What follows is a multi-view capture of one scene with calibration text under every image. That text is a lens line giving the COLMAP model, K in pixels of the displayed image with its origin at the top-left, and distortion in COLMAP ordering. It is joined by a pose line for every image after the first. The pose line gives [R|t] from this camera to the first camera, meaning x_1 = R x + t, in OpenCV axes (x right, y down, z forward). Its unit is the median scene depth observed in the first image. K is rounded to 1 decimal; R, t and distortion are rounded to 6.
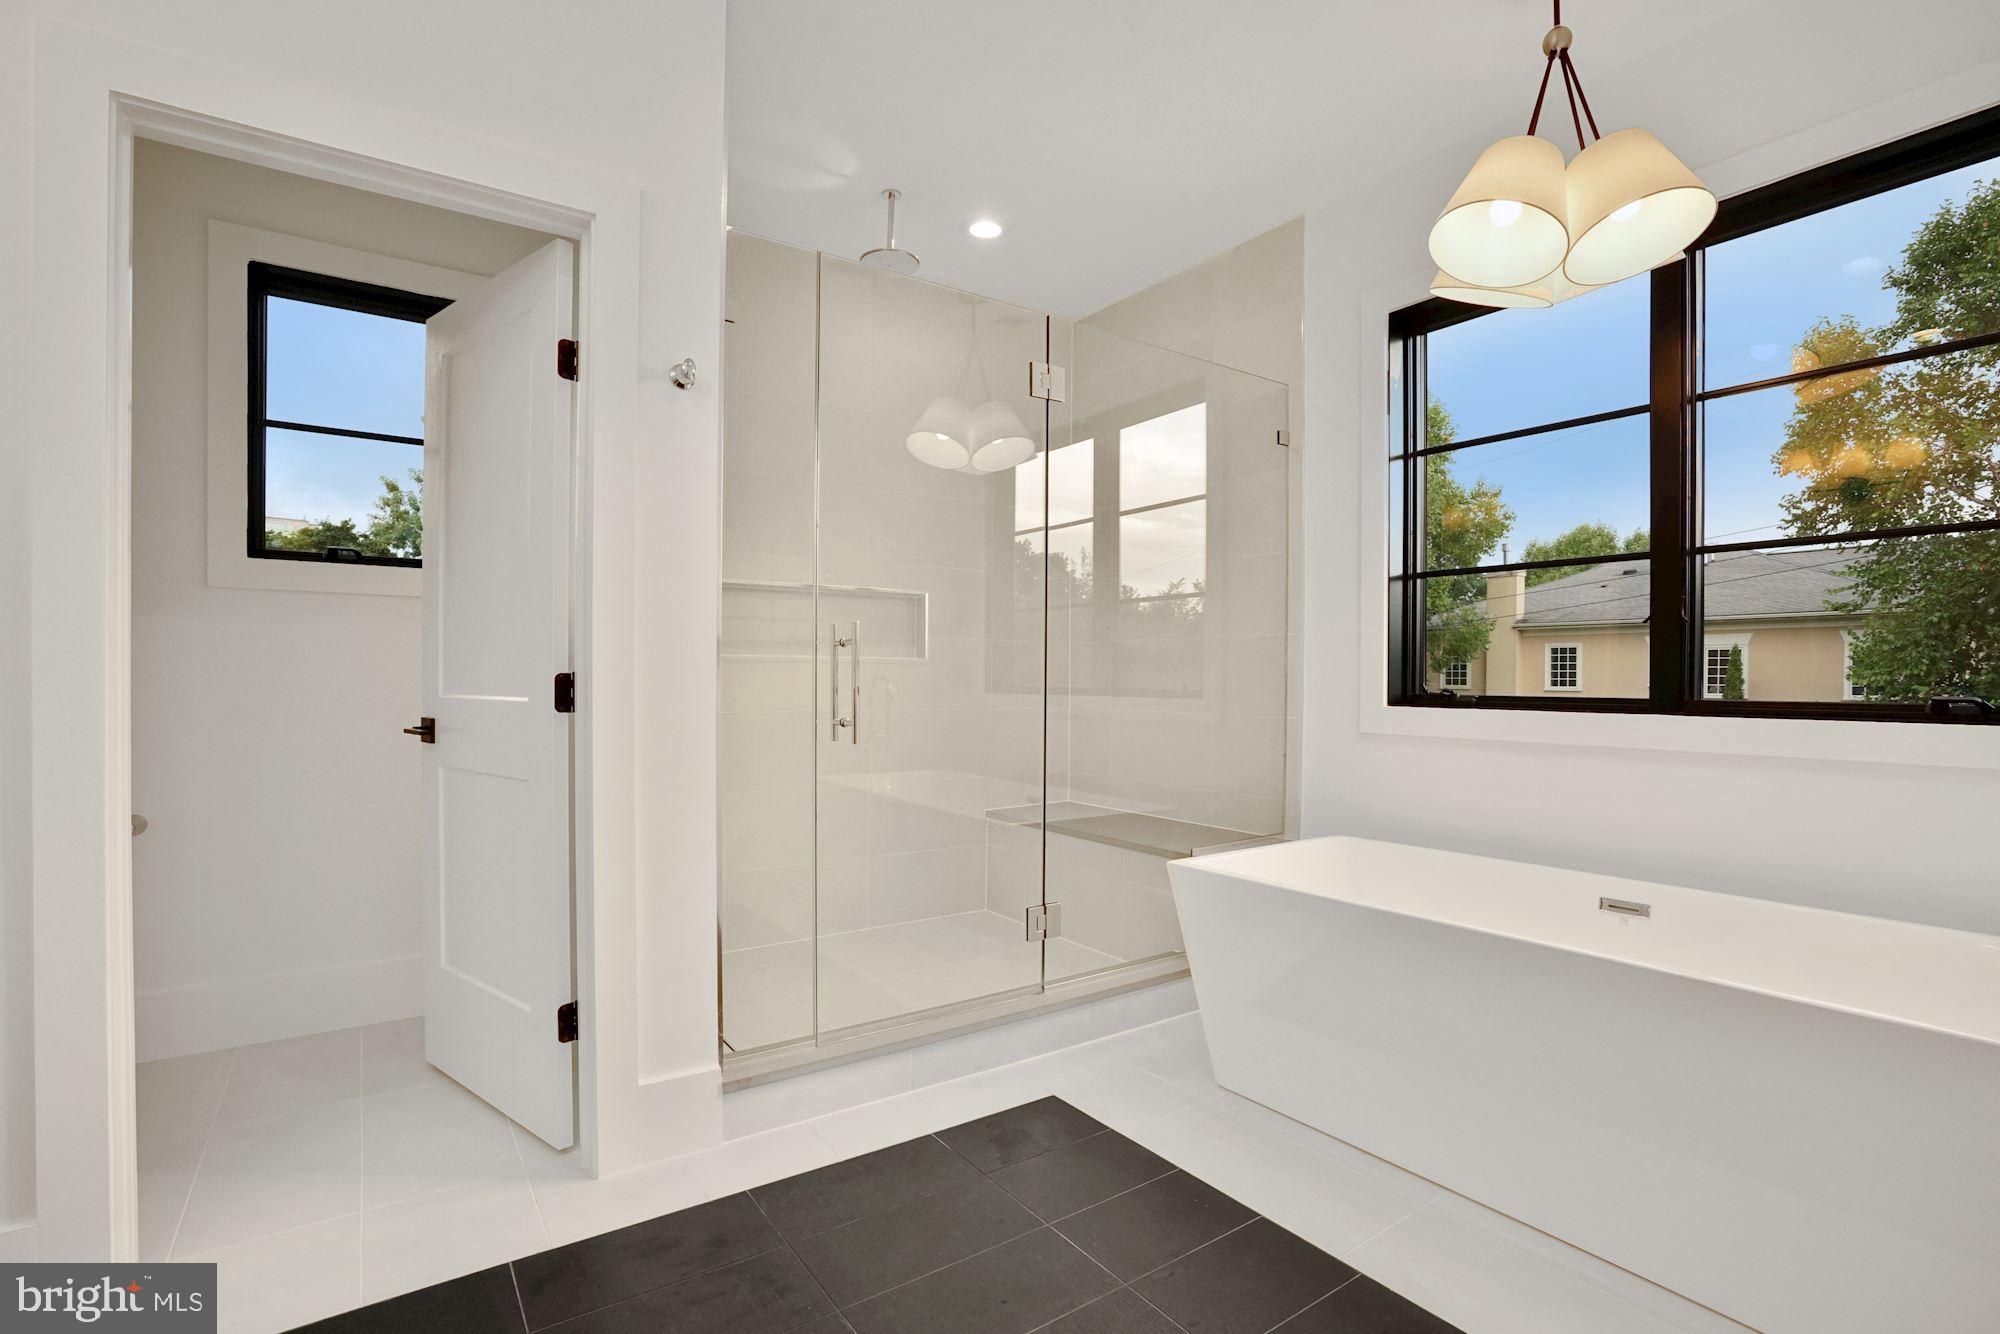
lens RADIAL K [[932.3, 0, 1003.5], [0, 932.3, 678.8], [0, 0, 1]] dist [-0.046155, 0.013641]
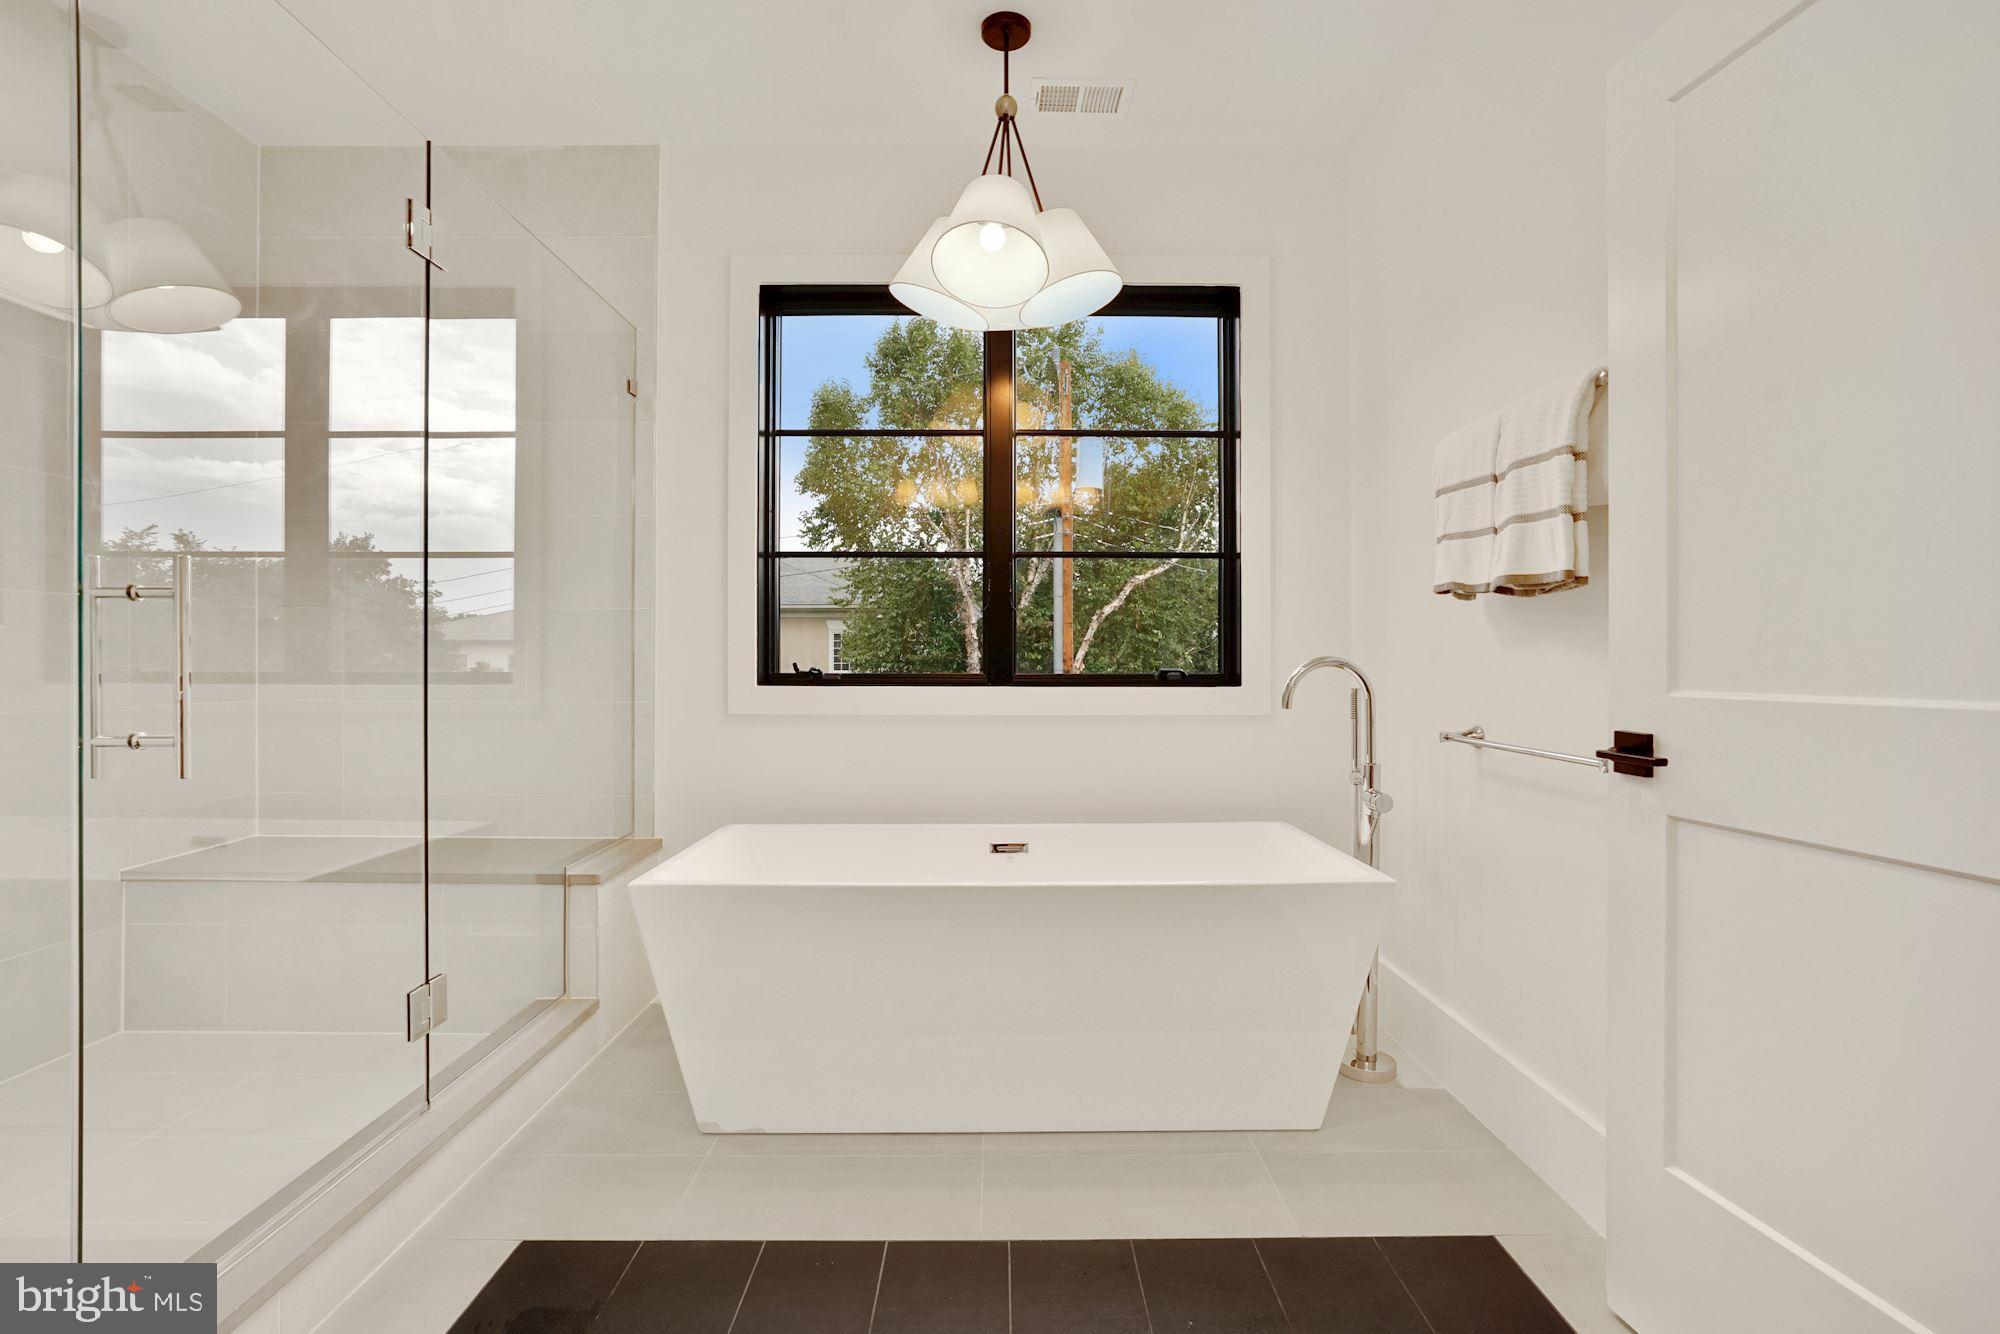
lens RADIAL K [[932.3, 0, 1005.8], [0, 932.3, 661.8], [0, 0, 1]] dist [-0.046155, 0.013641]
pose [[0.562114, -0.006186, 0.827037, -0.165435], [0.002942, 0.999981, 0.005480, -0.000940], [-0.827055, -0.000647, 0.562121, 0.153247]]
